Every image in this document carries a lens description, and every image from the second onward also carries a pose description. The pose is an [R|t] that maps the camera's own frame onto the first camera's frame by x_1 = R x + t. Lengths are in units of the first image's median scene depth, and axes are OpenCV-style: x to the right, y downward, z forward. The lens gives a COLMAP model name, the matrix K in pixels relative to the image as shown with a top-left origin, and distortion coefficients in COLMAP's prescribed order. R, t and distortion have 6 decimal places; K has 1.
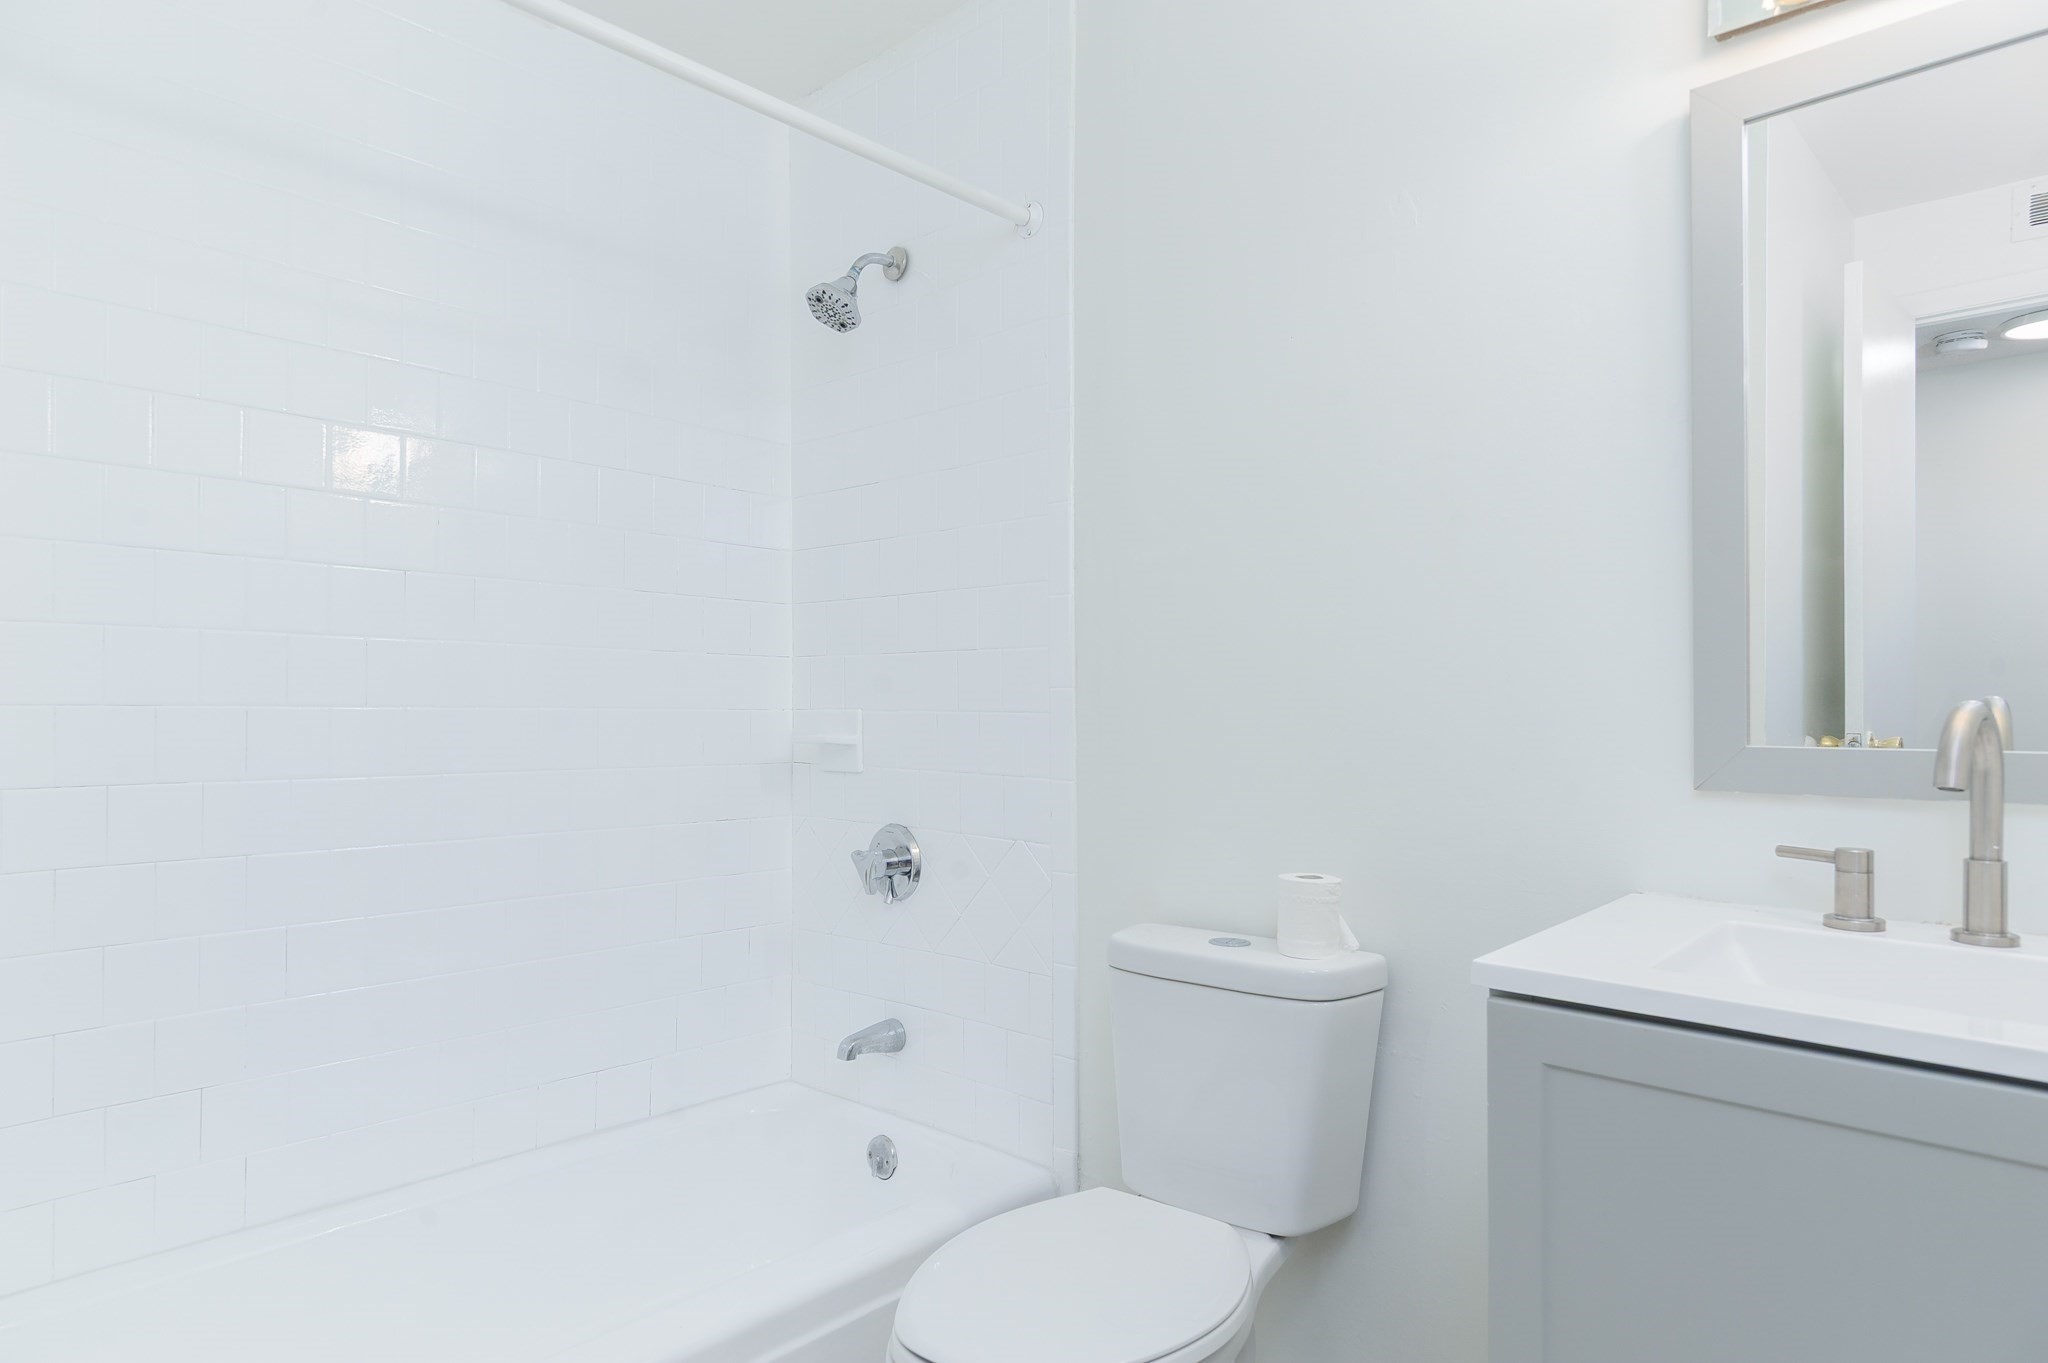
lens RADIAL K [[1179.2, 0, 1014.7], [0, 1179.2, 694.8], [0, 0, 1]] dist [0.015283, -0.004731]
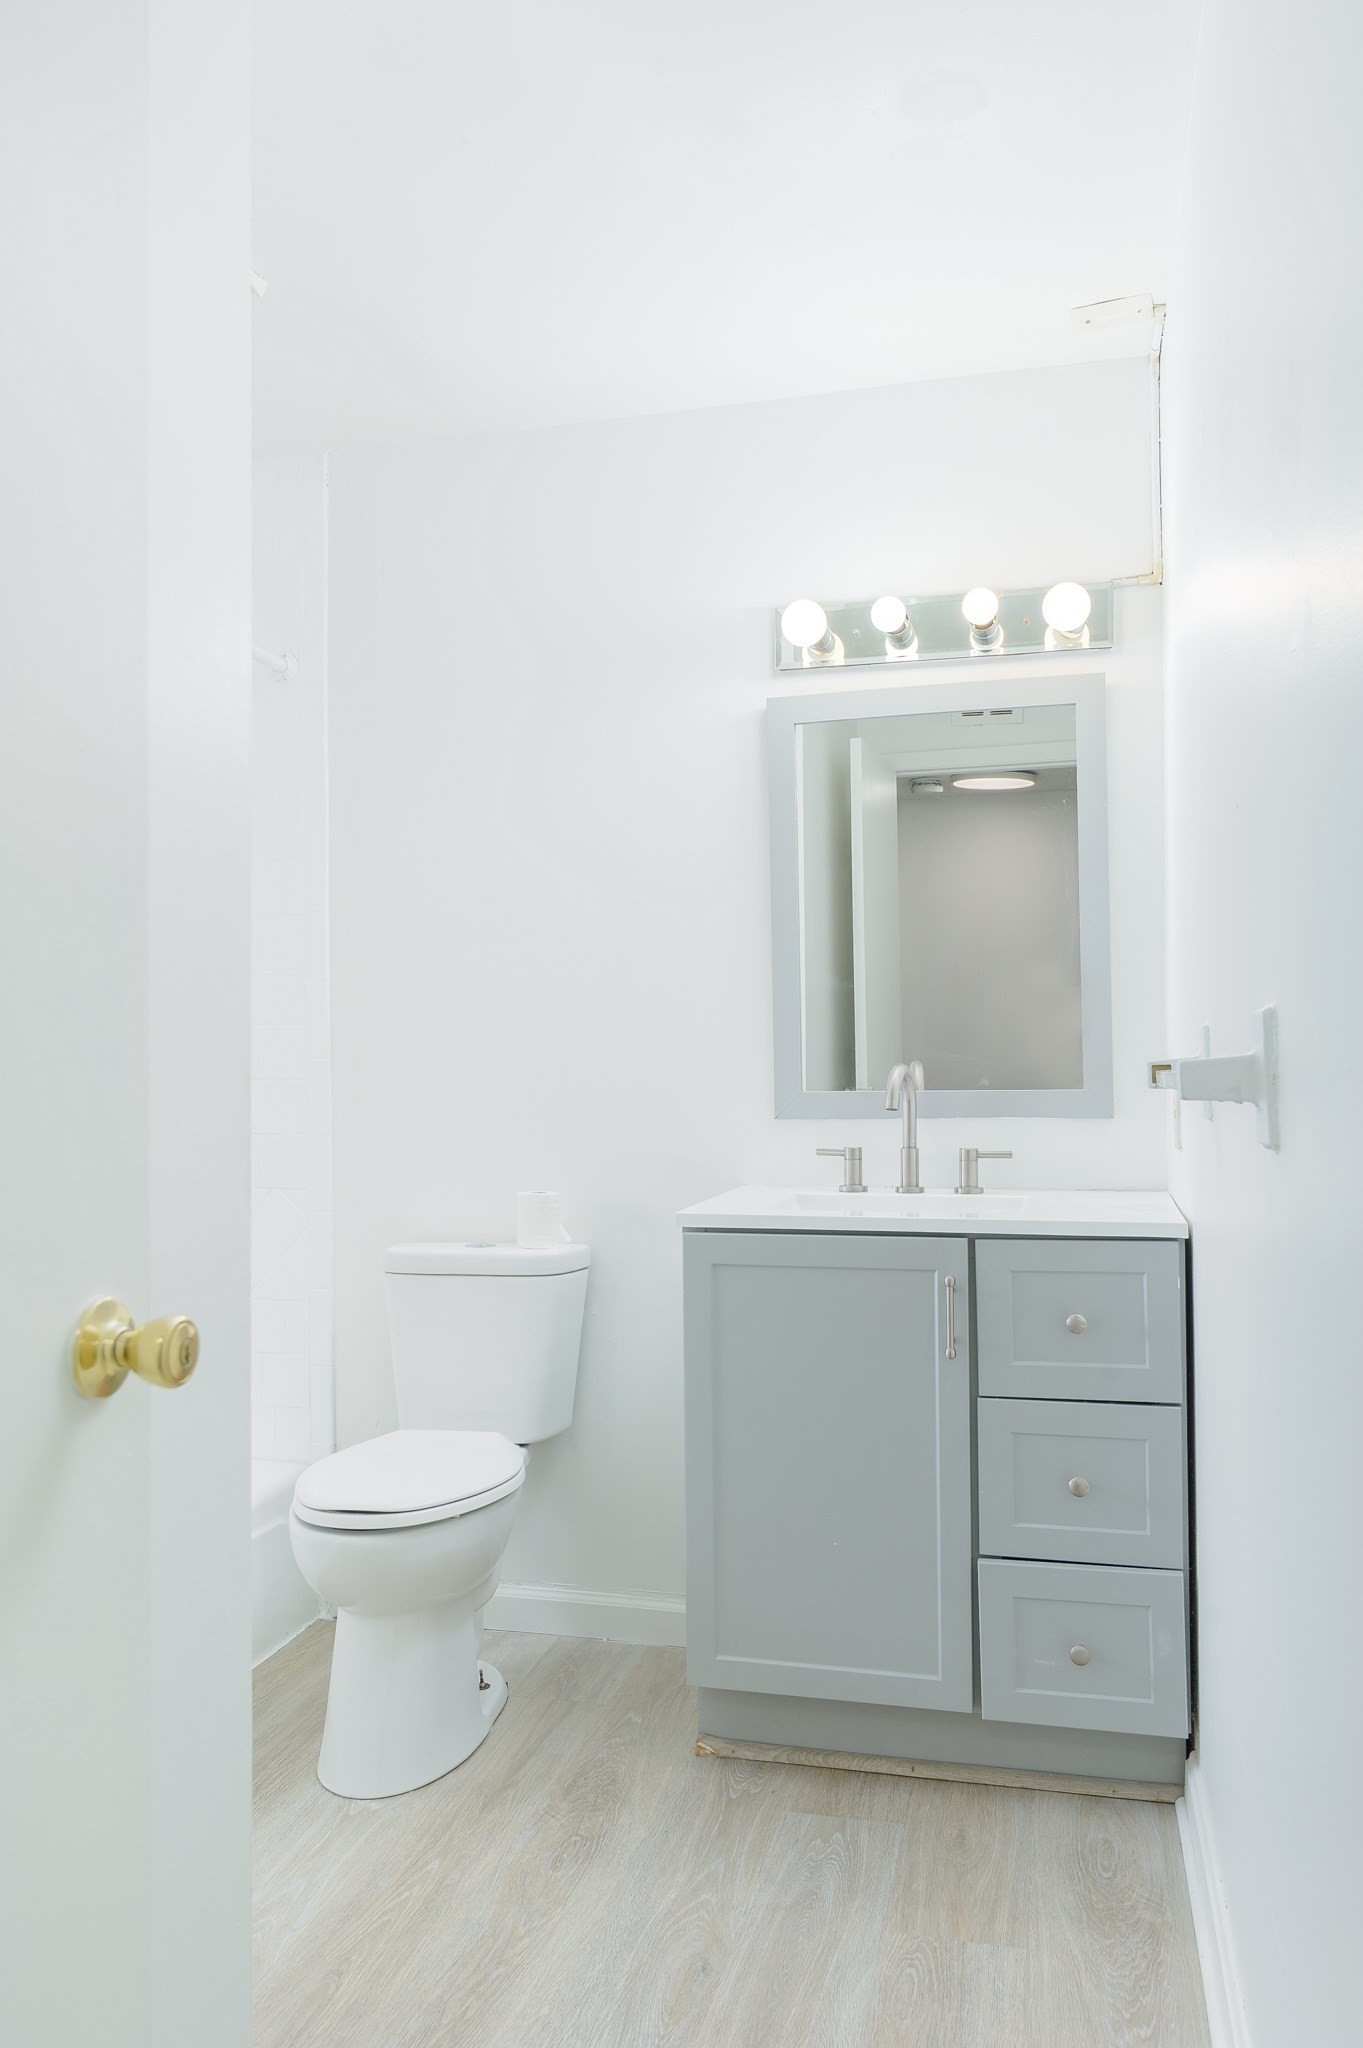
lens RADIAL K [[1521.2, 0, 682.0], [0, 1521.2, 1025.5], [0, 0, 1]] dist [0.000301, 0.000124]
pose [[0.882454, 0.002420, 0.470392, -0.450486], [0.009973, 0.999666, -0.023851, 0.000585], [-0.470293, 0.025738, 0.882135, -0.680231]]
